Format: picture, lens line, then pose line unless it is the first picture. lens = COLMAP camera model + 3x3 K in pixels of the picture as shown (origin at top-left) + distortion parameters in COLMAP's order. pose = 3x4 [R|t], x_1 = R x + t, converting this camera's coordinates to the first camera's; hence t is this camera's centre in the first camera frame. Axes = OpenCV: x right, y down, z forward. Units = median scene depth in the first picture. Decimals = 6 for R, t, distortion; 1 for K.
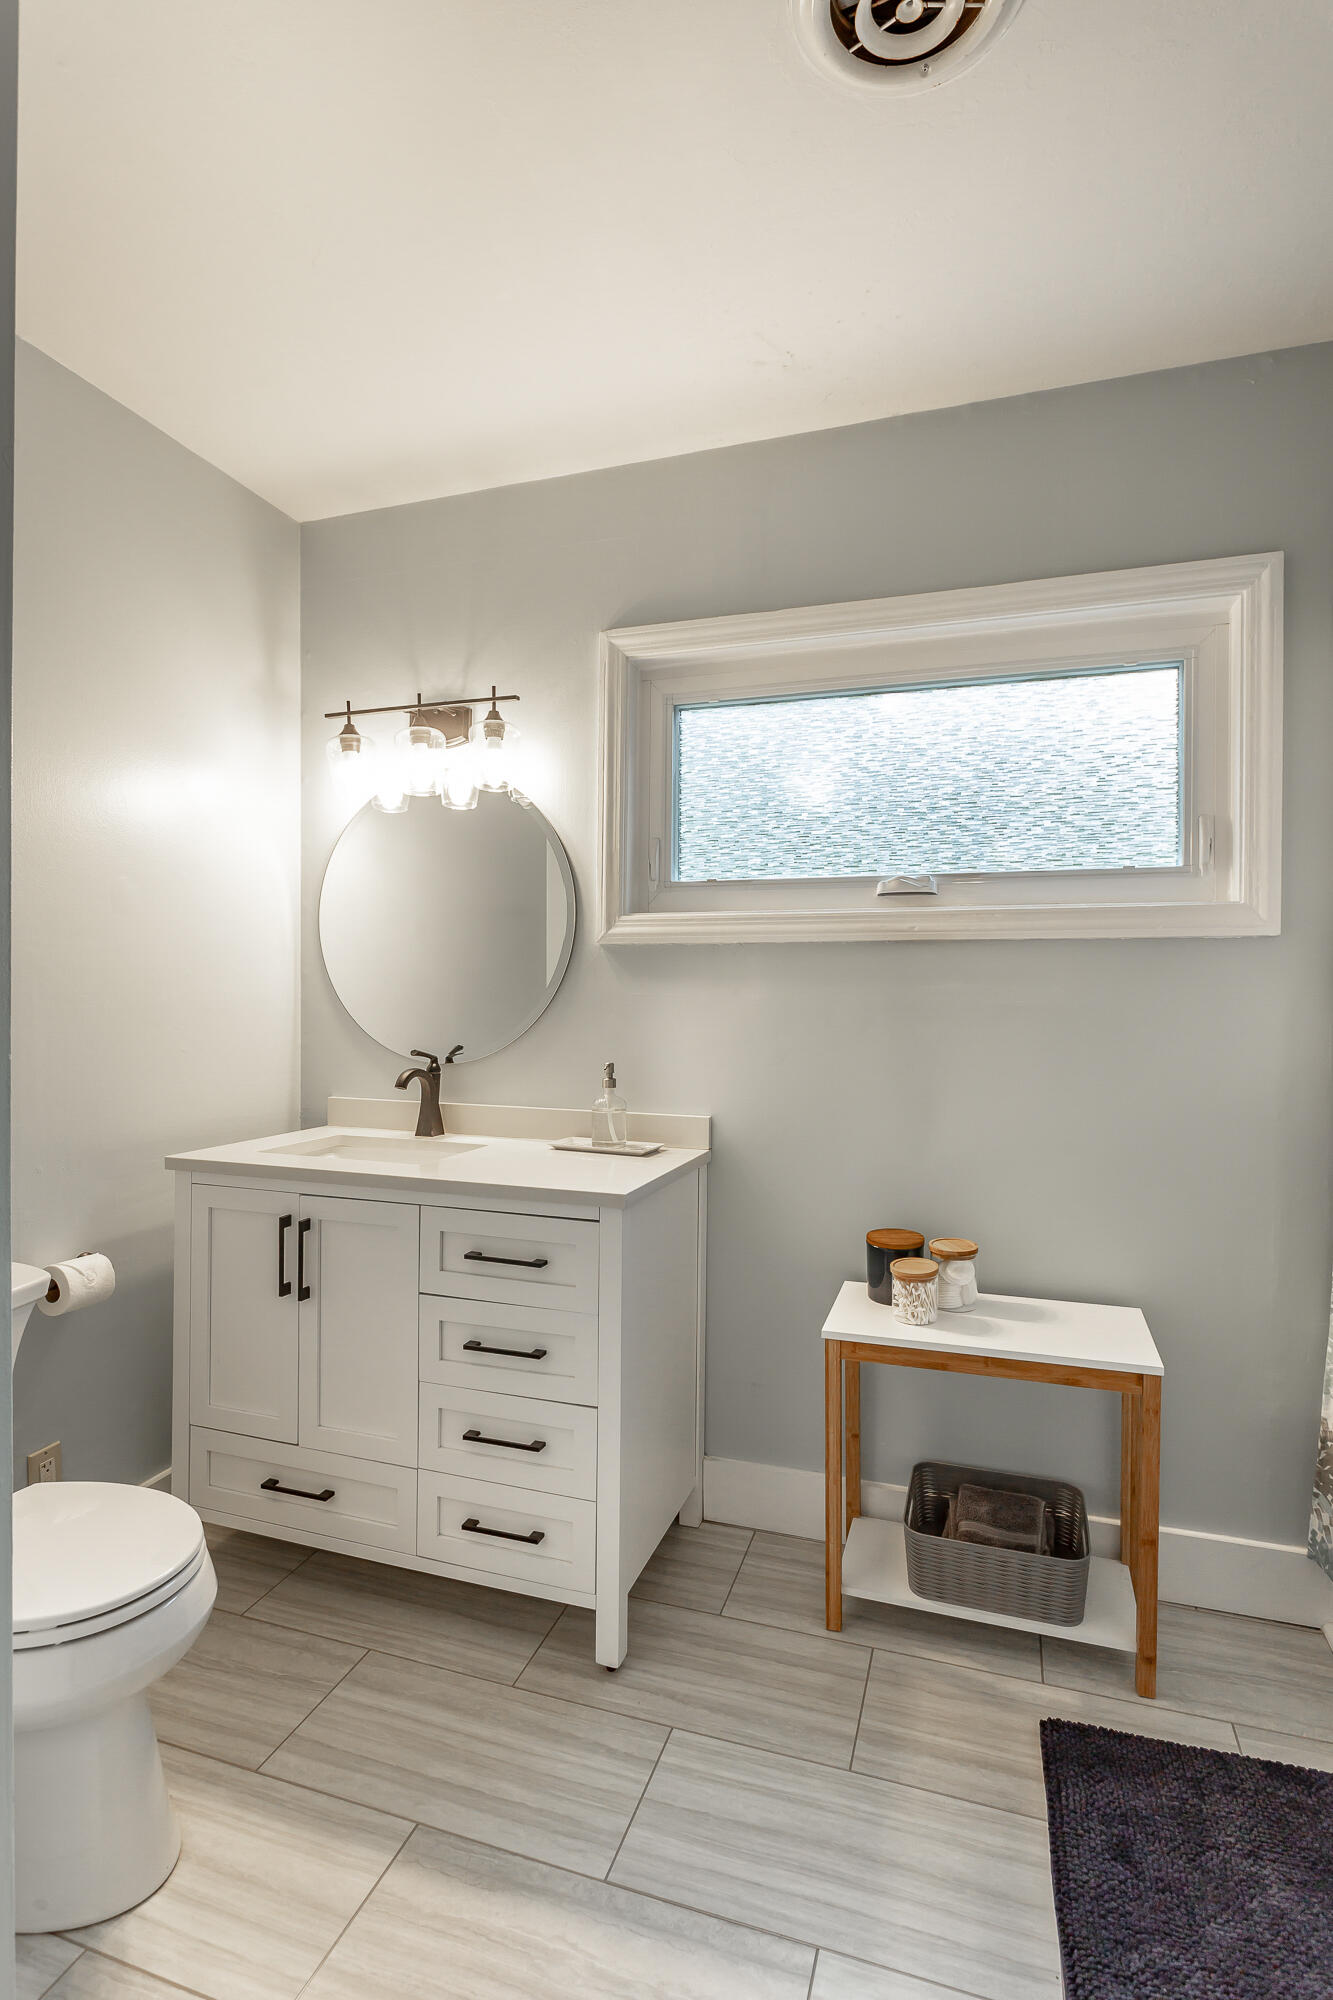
lens RADIAL K [[978.7, 0, 673.4], [0, 978.7, 989.8], [0, 0, 1]] dist [-0.001600, 0.005209]
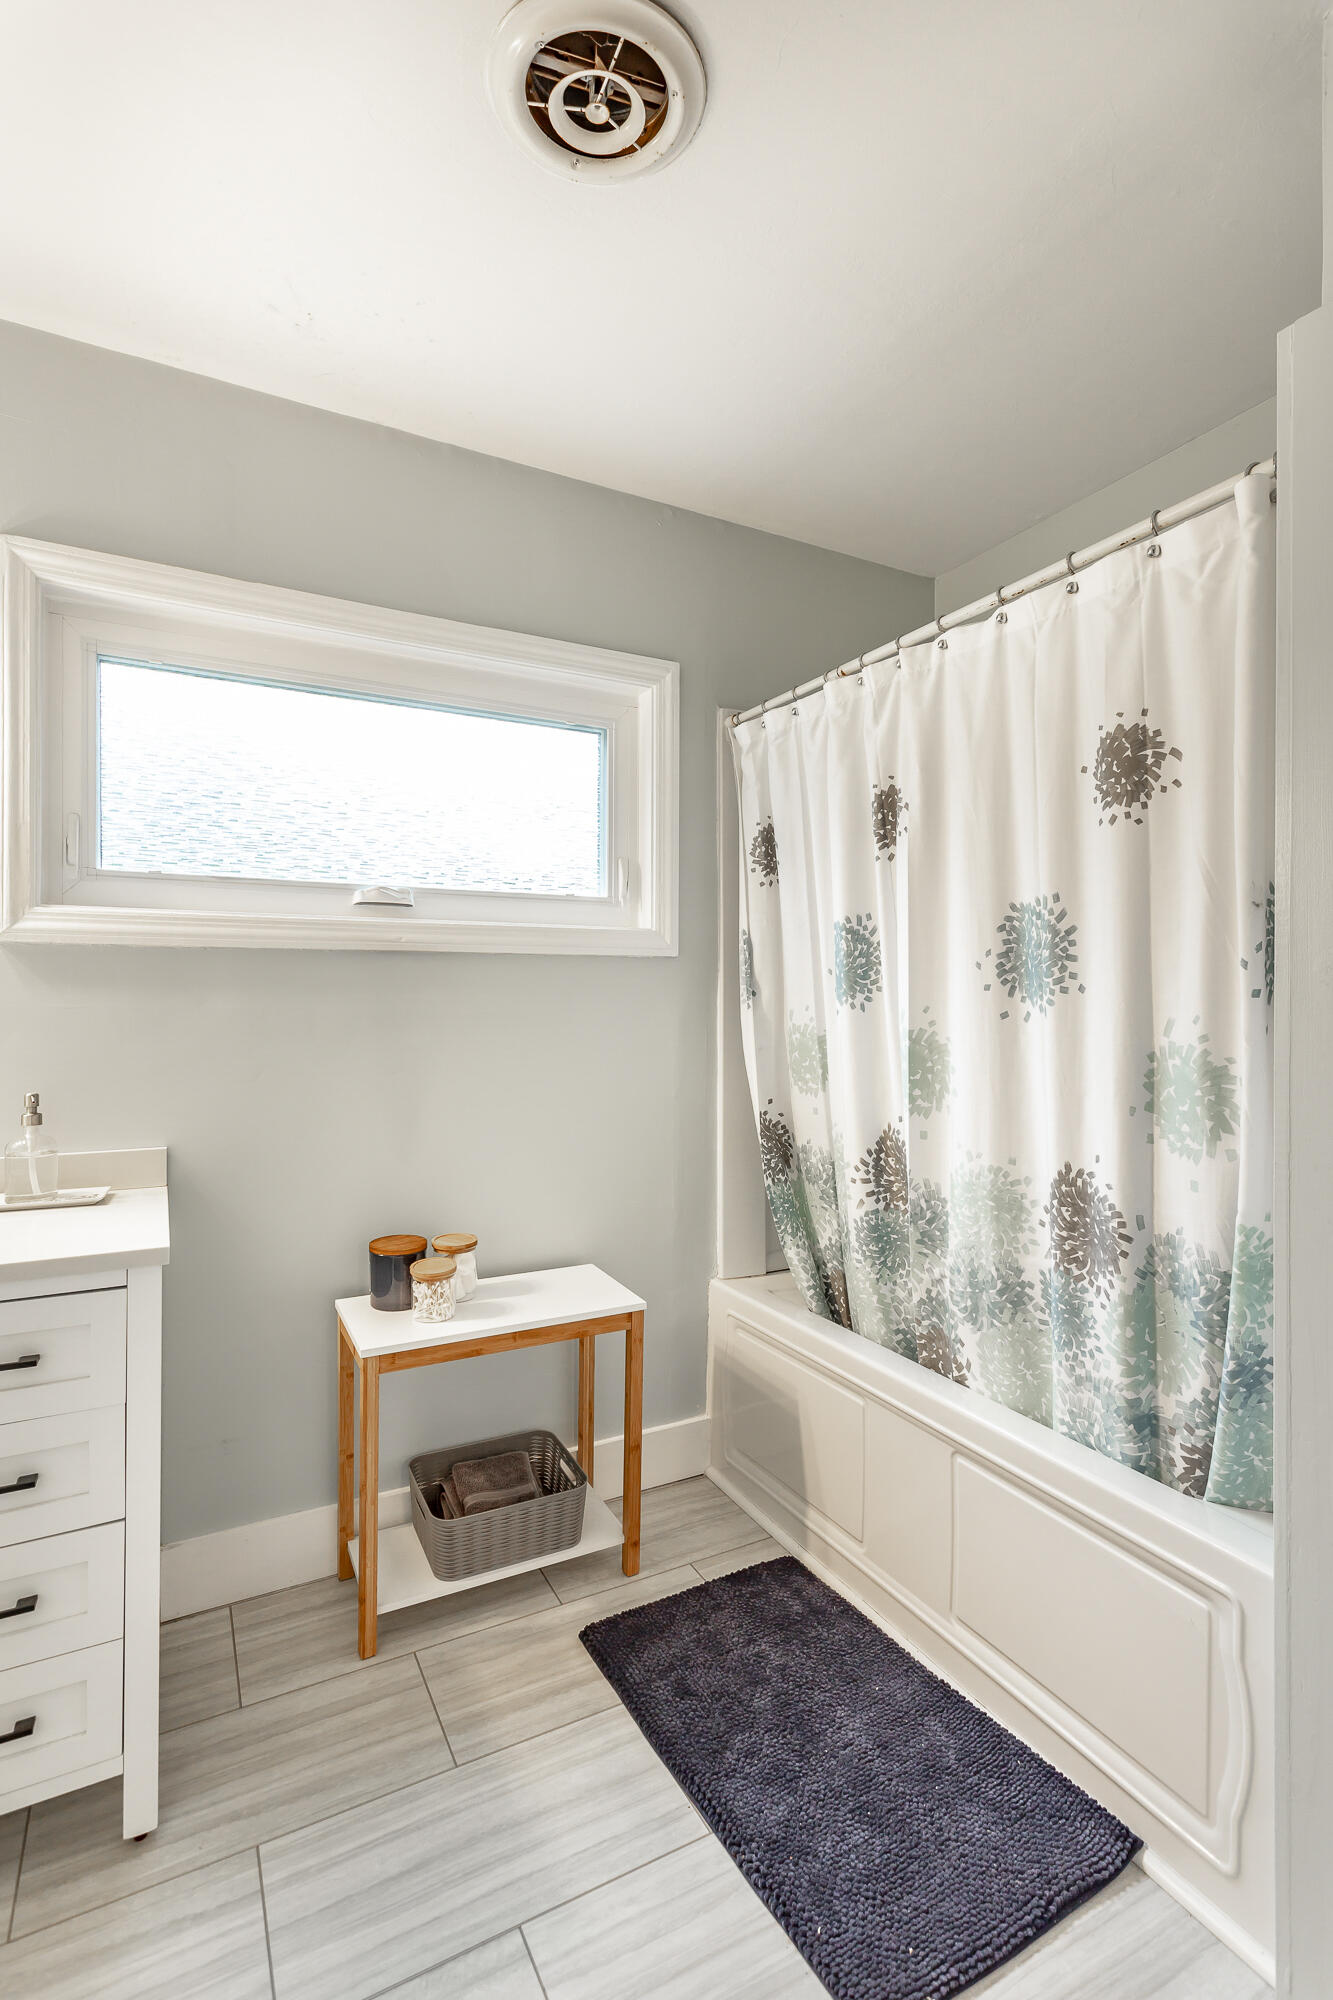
lens RADIAL K [[964.1, 0, 663.4], [0, 964.1, 1000.5], [0, 0, 1]] dist [0.020328, -0.000168]
pose [[0.698145, -0.005061, 0.715938, -0.321320], [0.002406, 0.999986, 0.004723, -0.003117], [-0.715952, -0.001574, 0.698147, 0.113156]]
